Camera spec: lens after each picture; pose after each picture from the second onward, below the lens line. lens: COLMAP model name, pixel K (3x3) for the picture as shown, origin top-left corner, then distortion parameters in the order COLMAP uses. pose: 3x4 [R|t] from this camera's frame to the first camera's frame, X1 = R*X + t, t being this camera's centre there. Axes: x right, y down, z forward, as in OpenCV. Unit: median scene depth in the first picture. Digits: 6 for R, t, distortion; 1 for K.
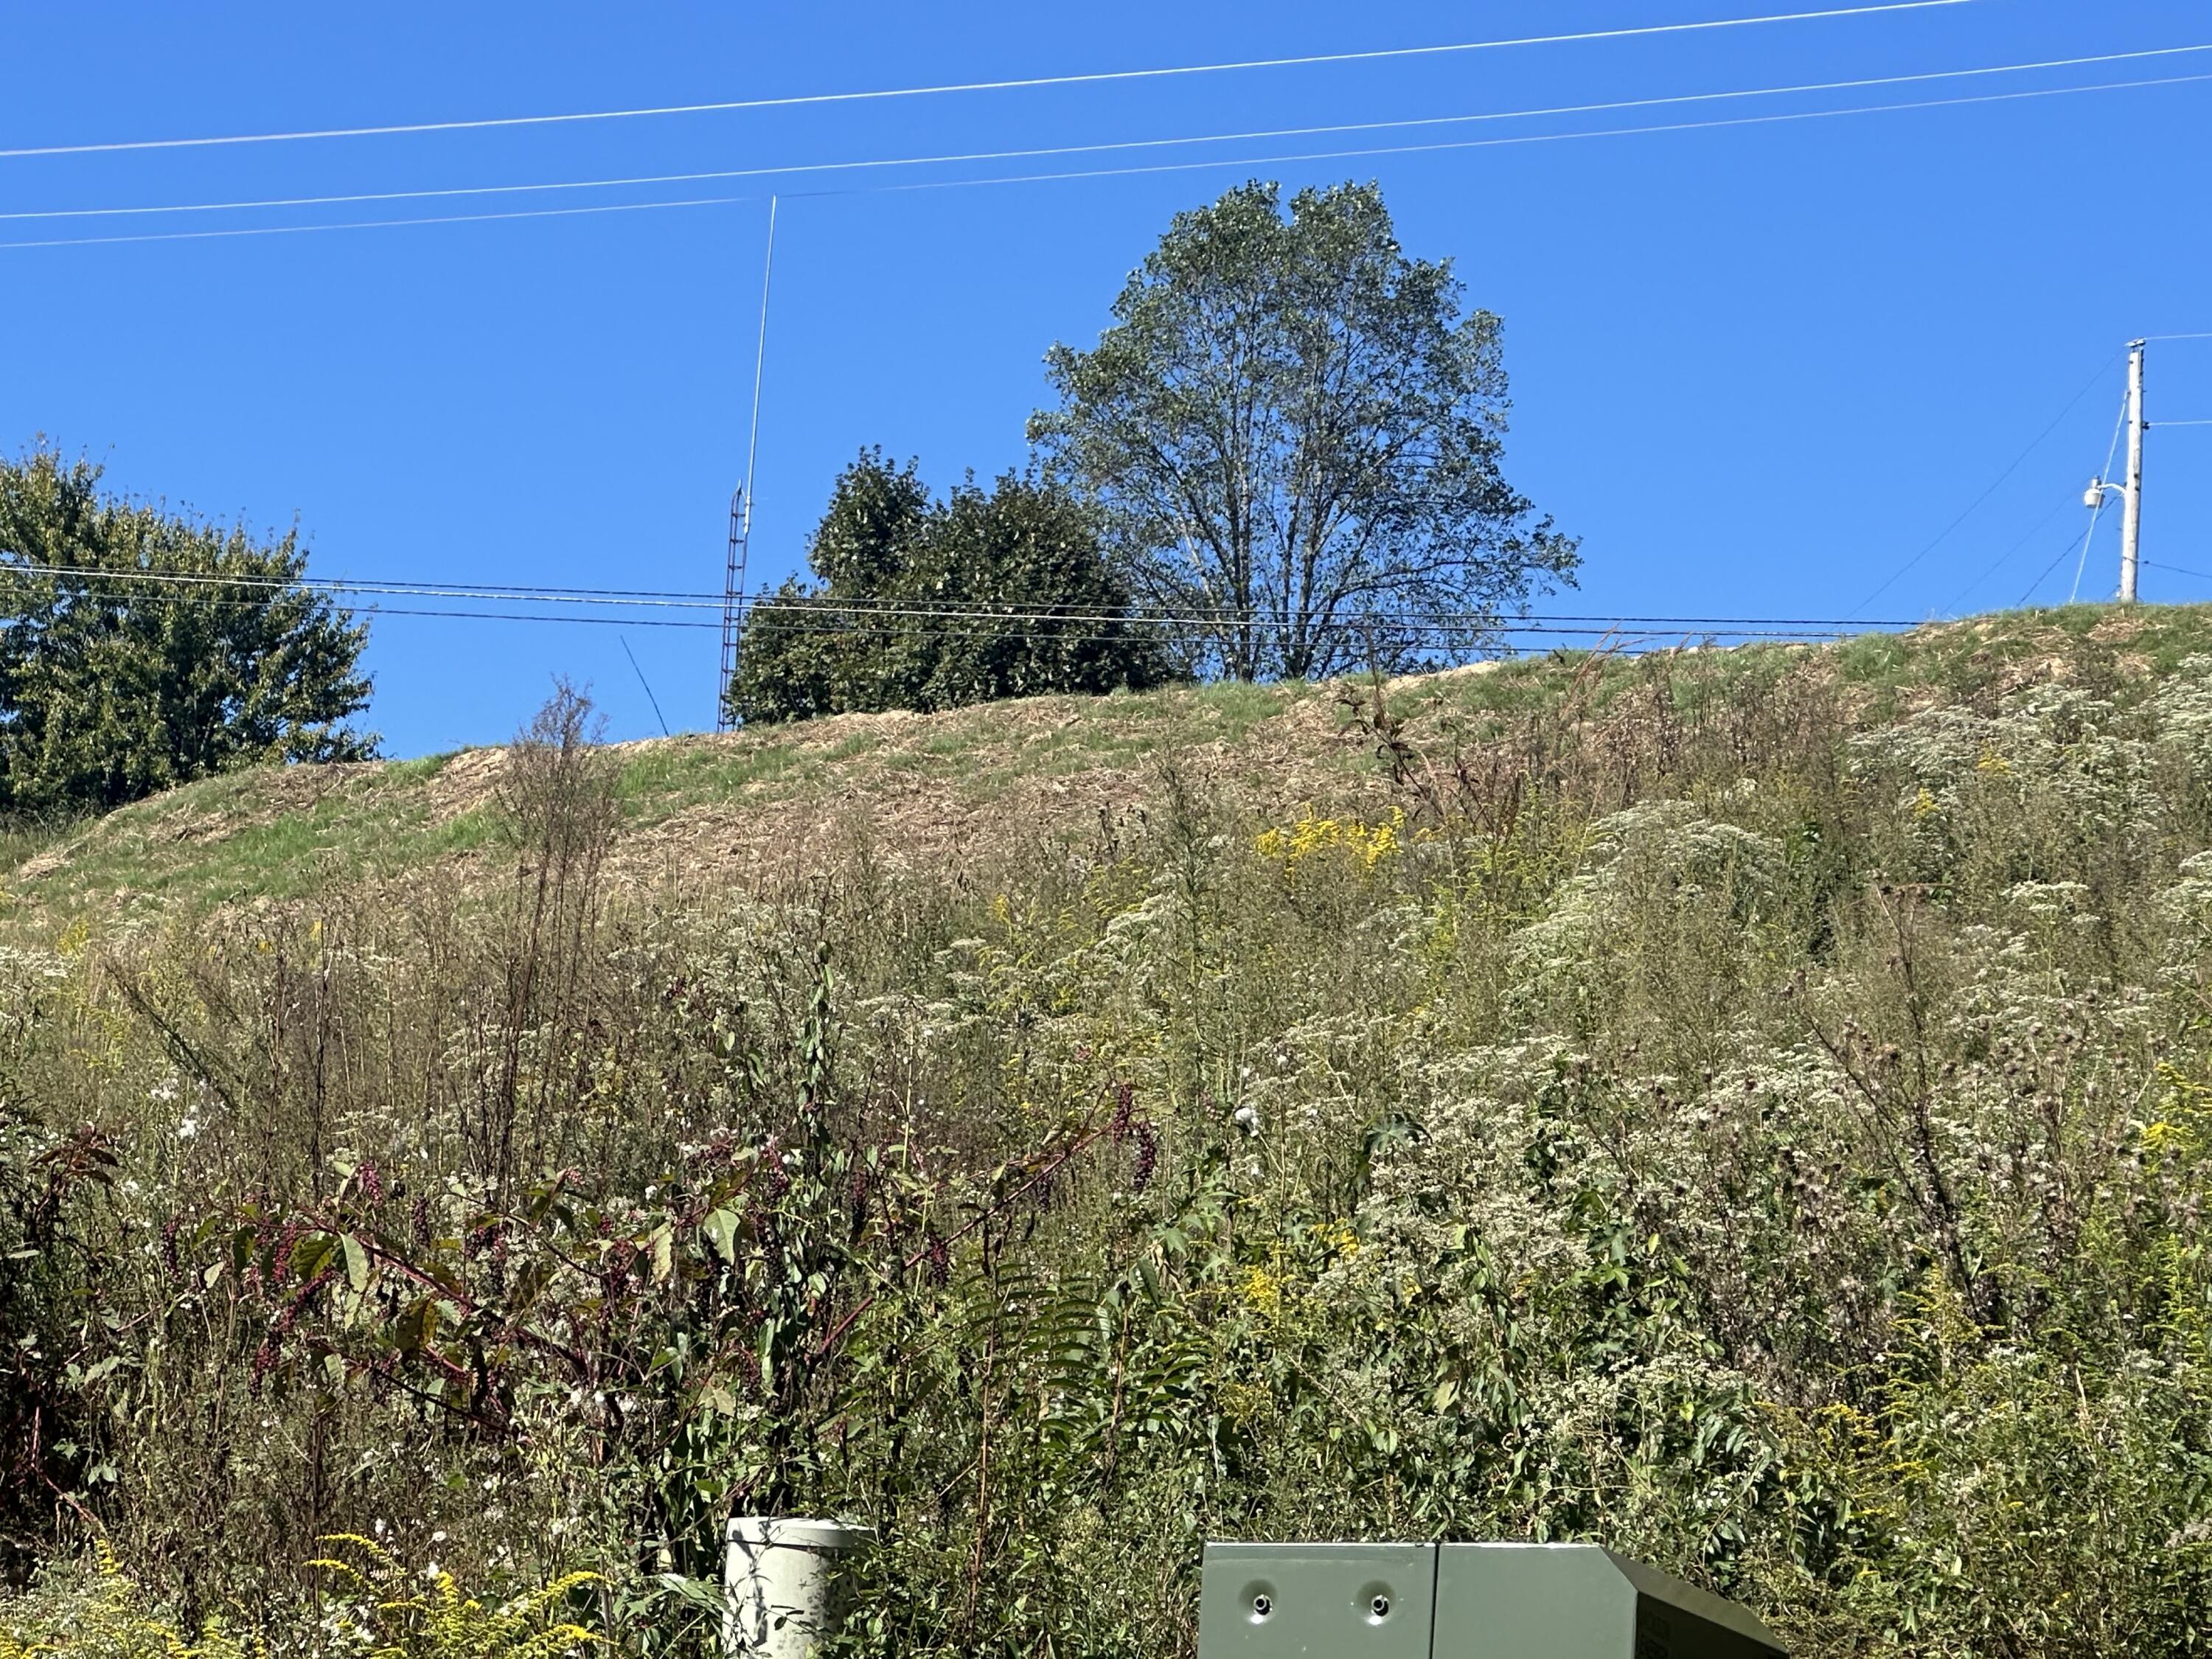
lens RADIAL K [[7379.3, 0, 1102.5], [0, 7379.3, 827.8], [0, 0, 1]] dist [0.183869, 0.000000]
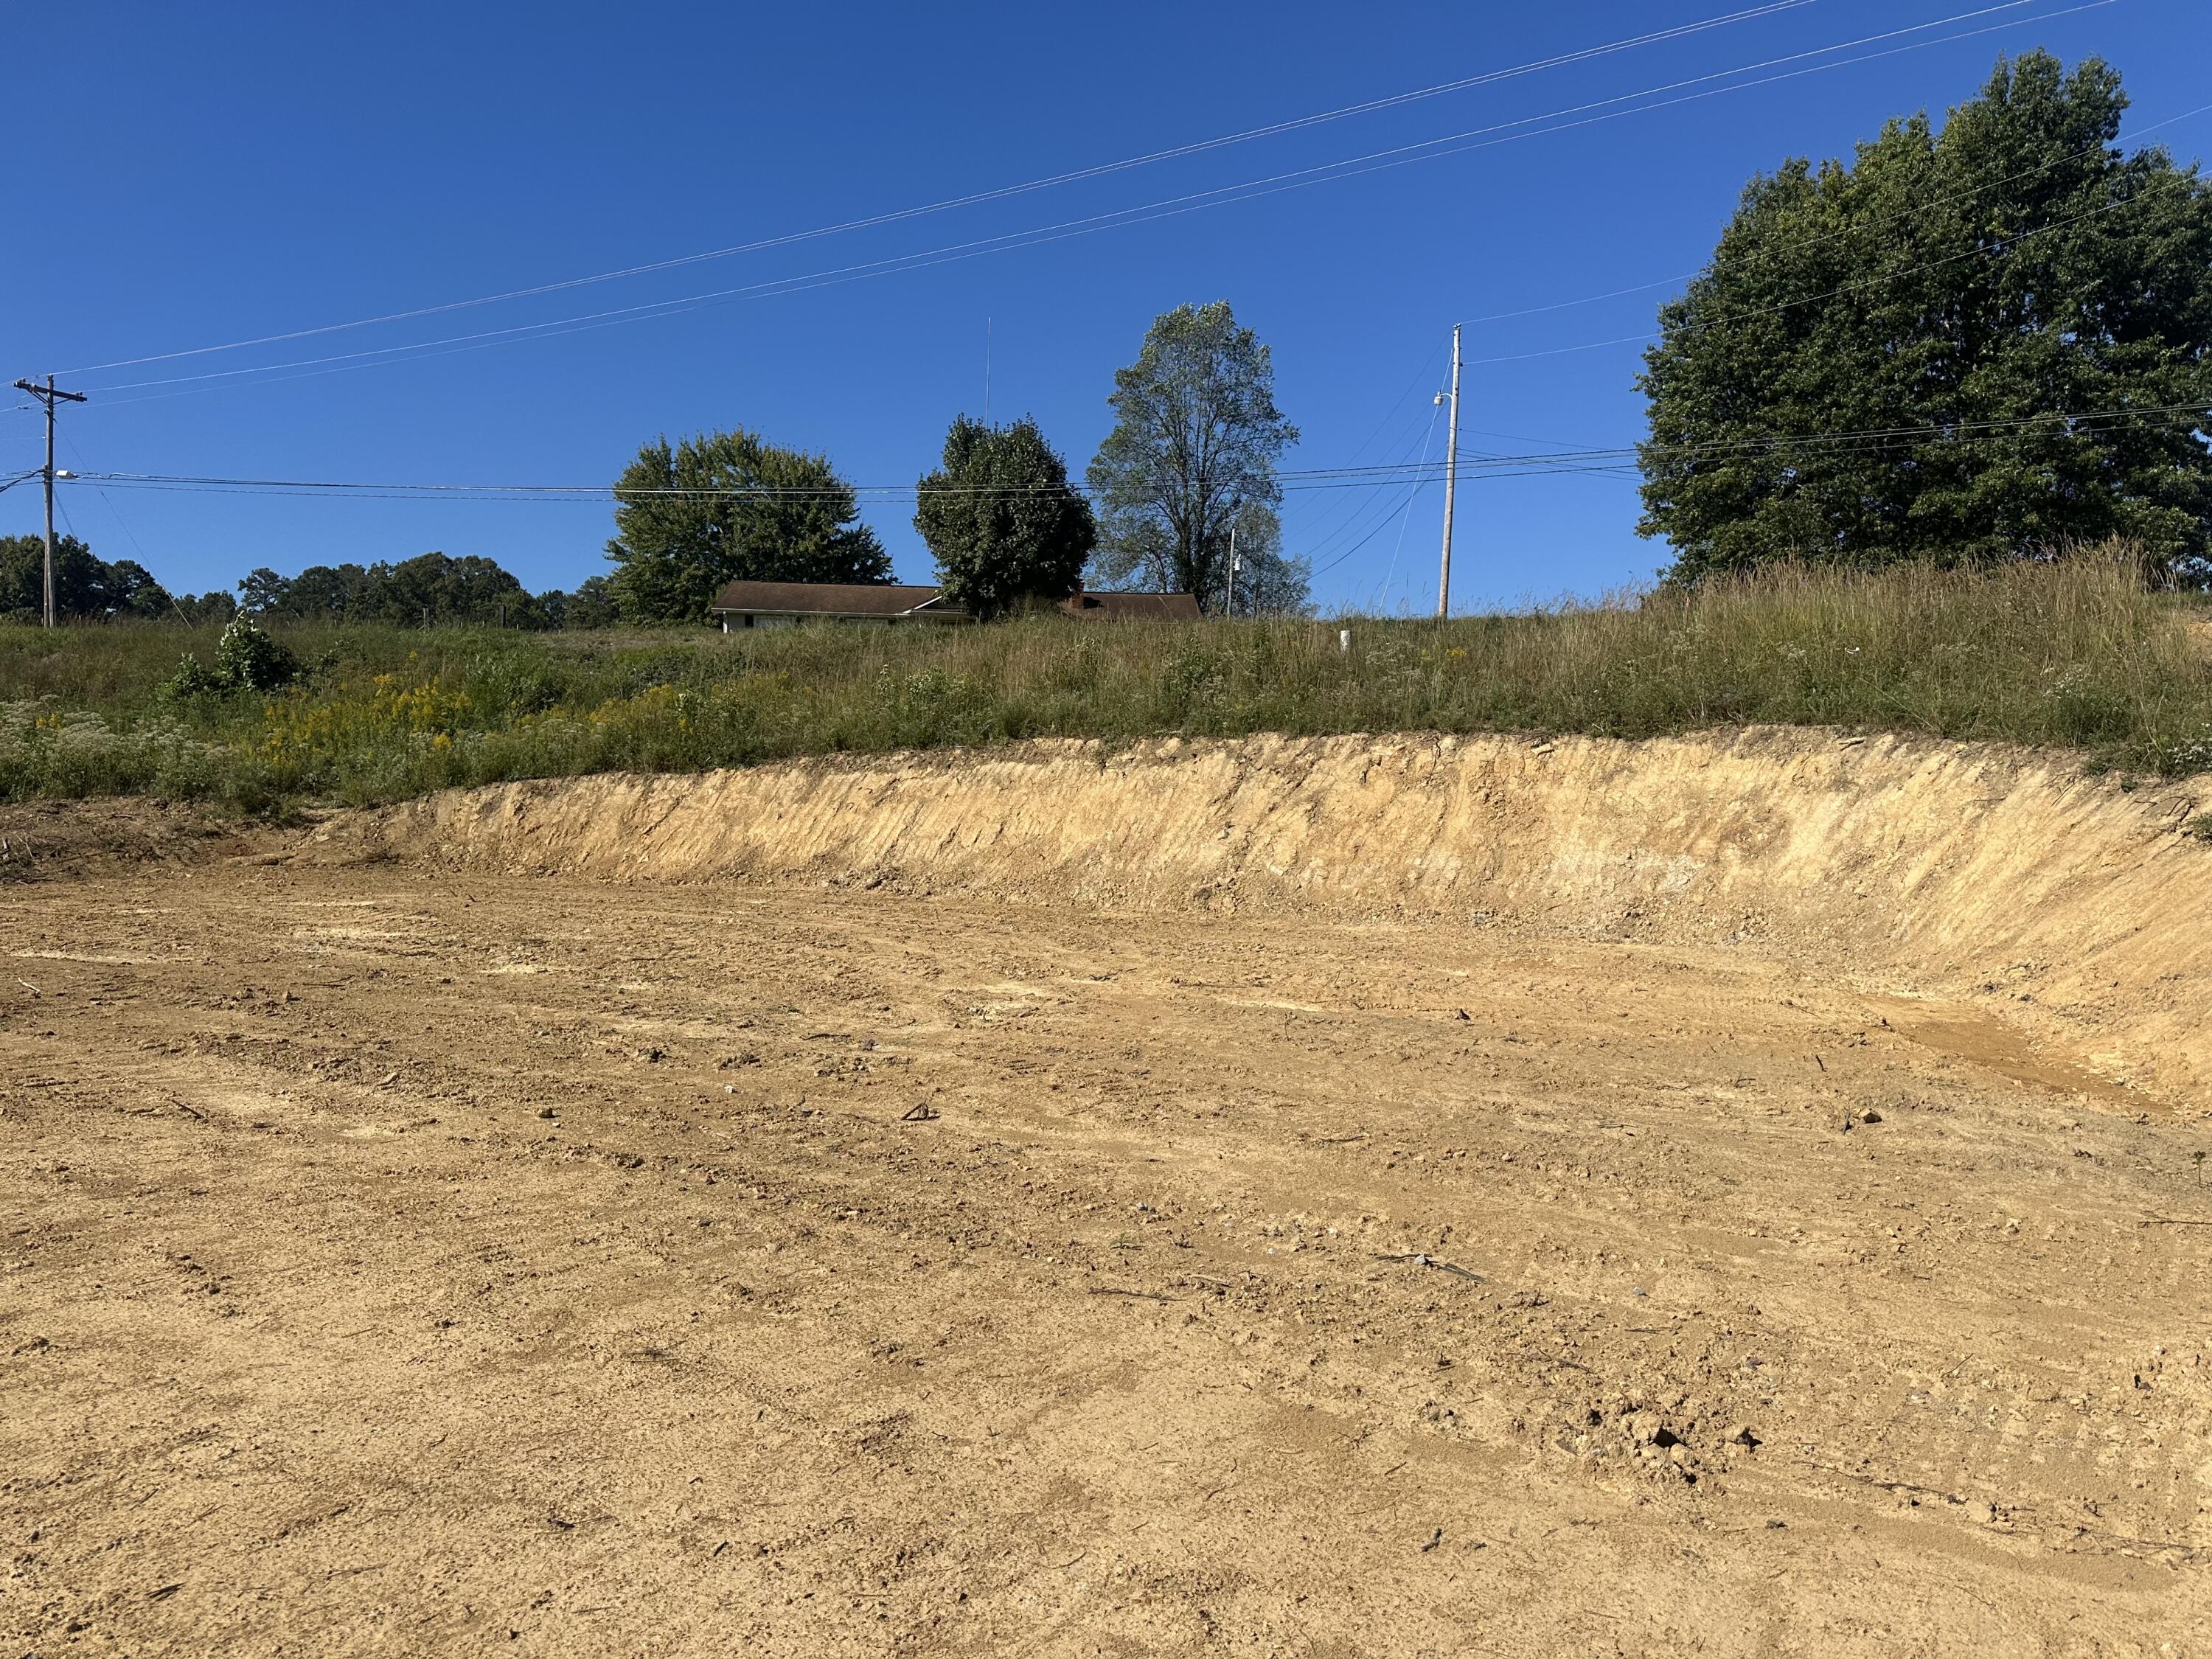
lens RADIAL K [[1541.5, 0, 1133.8], [0, 1541.5, 857.7], [0, 0, 1]] dist [0.057558, -0.076748]
pose [[0.989501, -0.029178, -0.141552, 0.080664], [0.060873, 0.972438, 0.225077, -0.016355], [0.131083, -0.231331, 0.964004, 0.388298]]
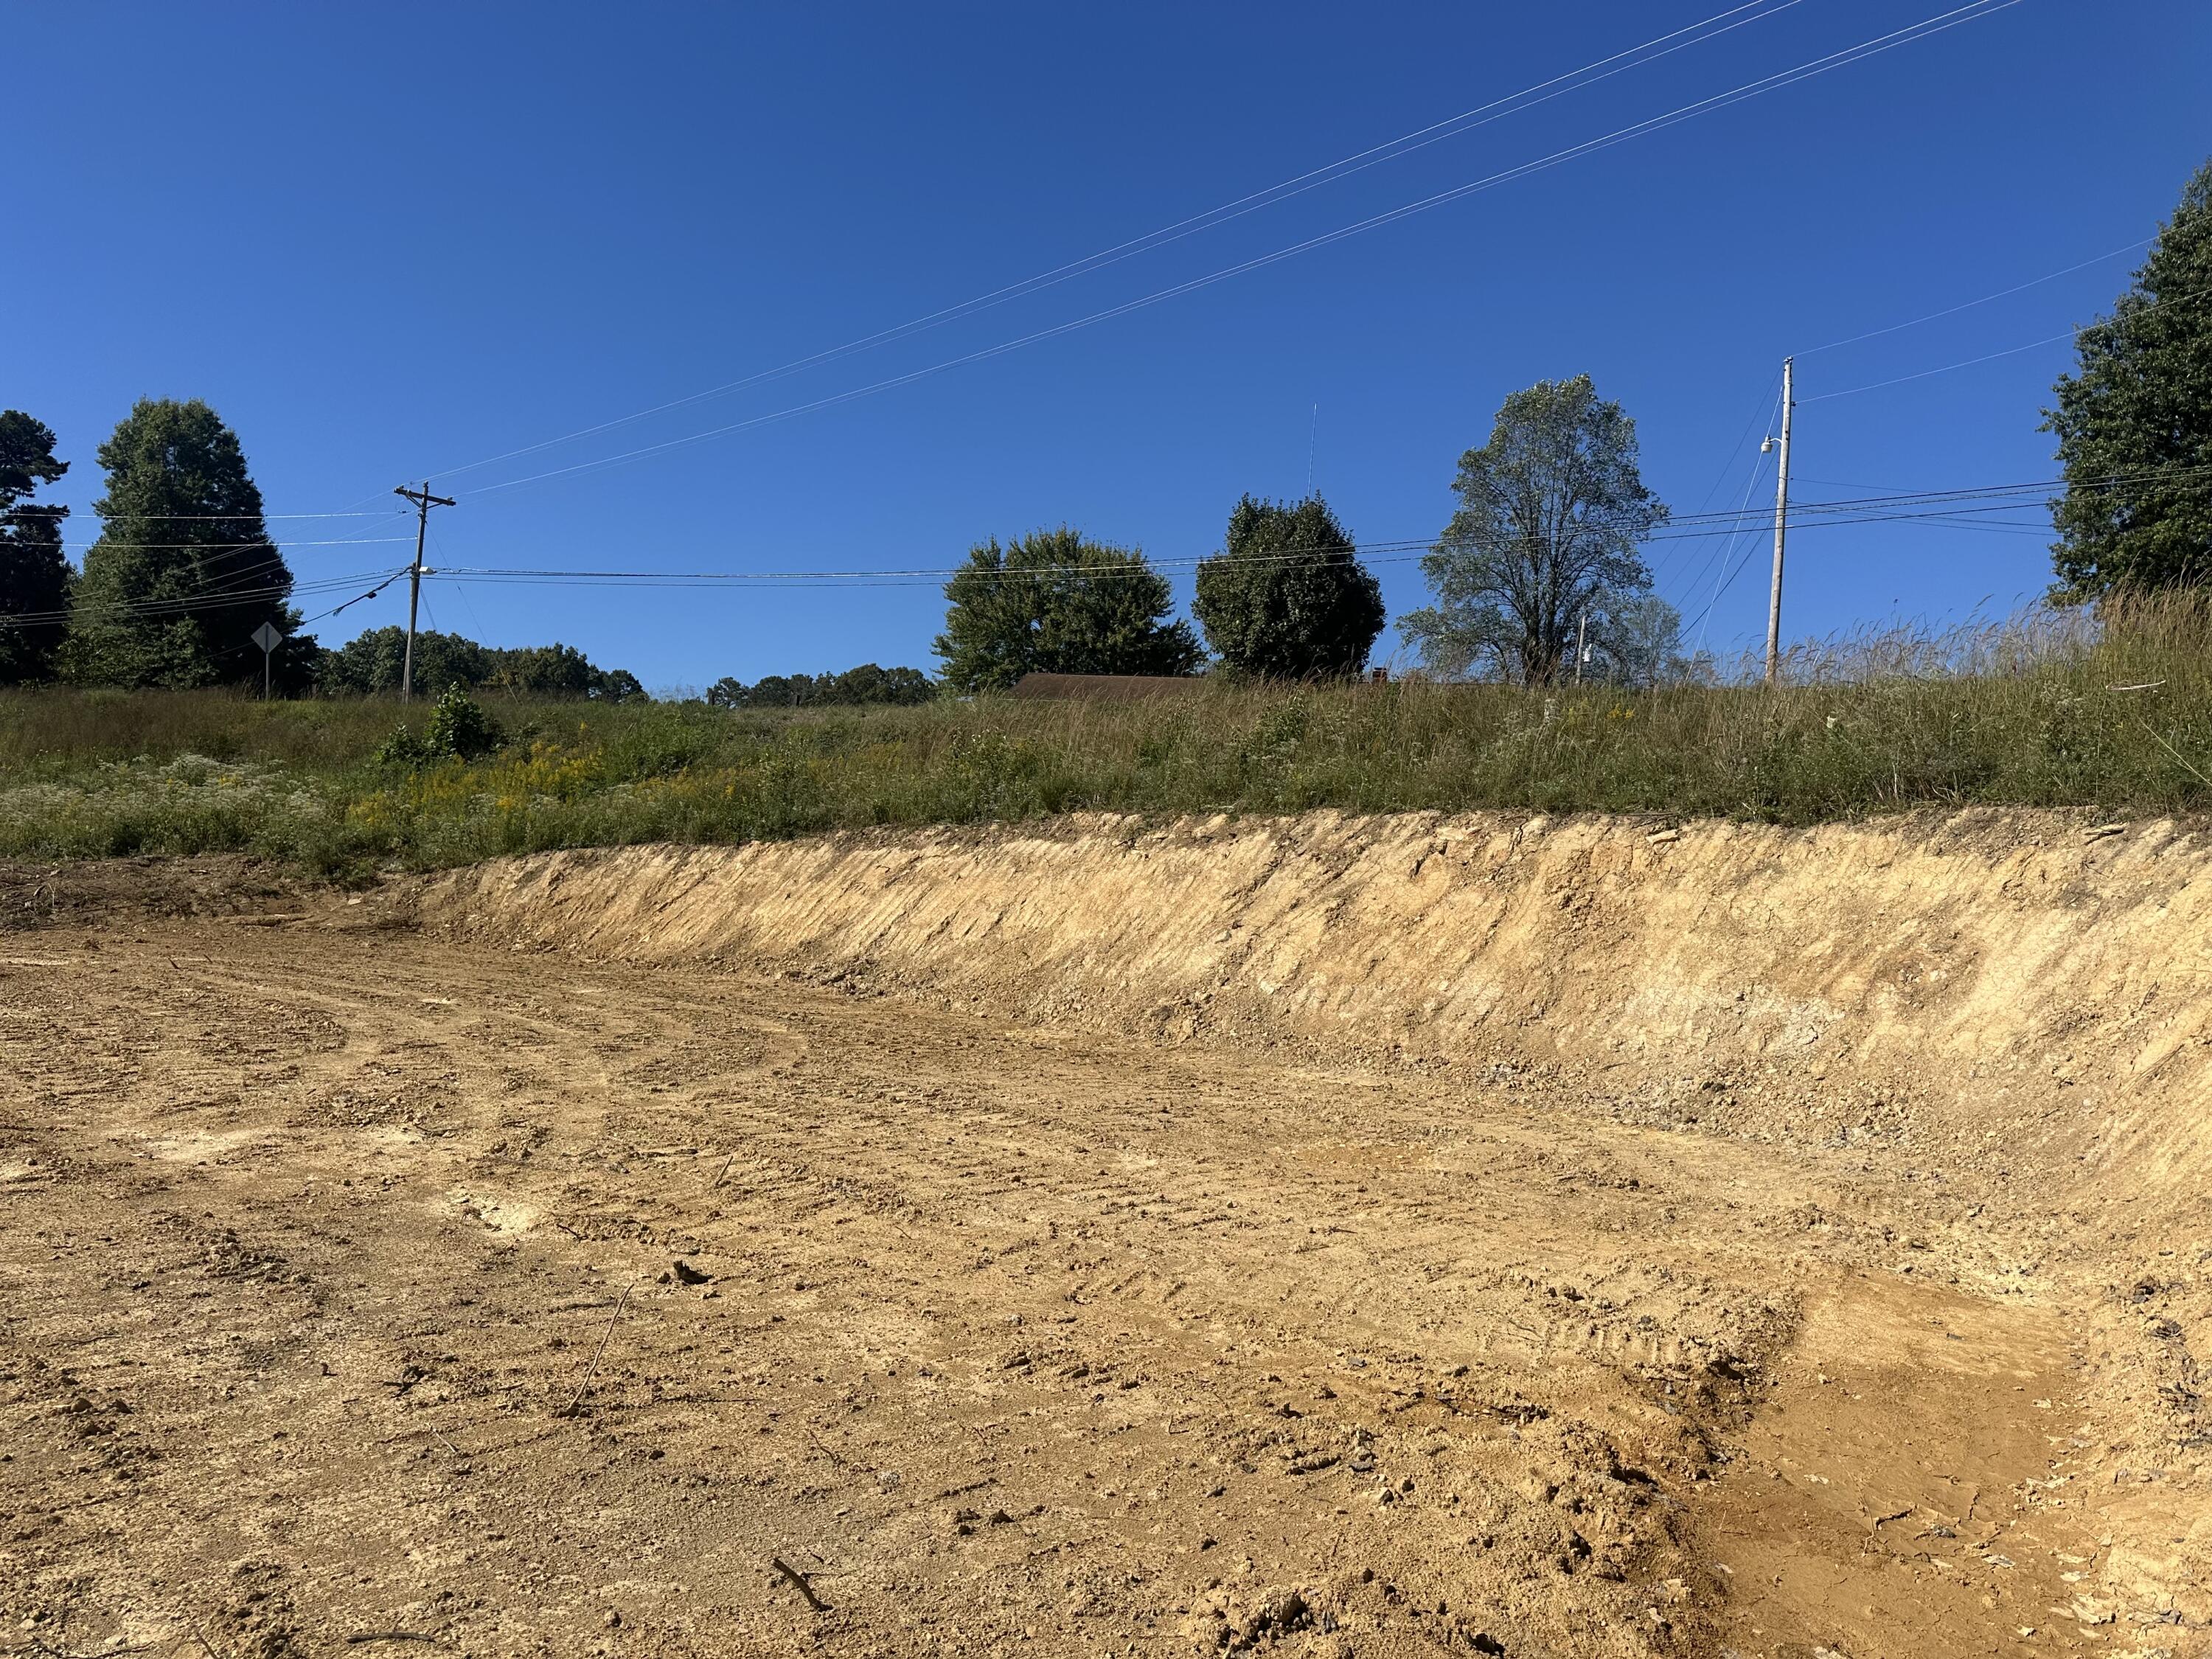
lens RADIAL K [[1541.5, 0, 1128.3], [0, 1541.5, 827.5], [0, 0, 1]] dist [0.057558, -0.076748]
pose [[0.912344, -0.015639, -0.409126, 0.111972], [0.069122, 0.990810, 0.116267, -0.004721], [0.403548, -0.134355, 0.905040, 0.434925]]
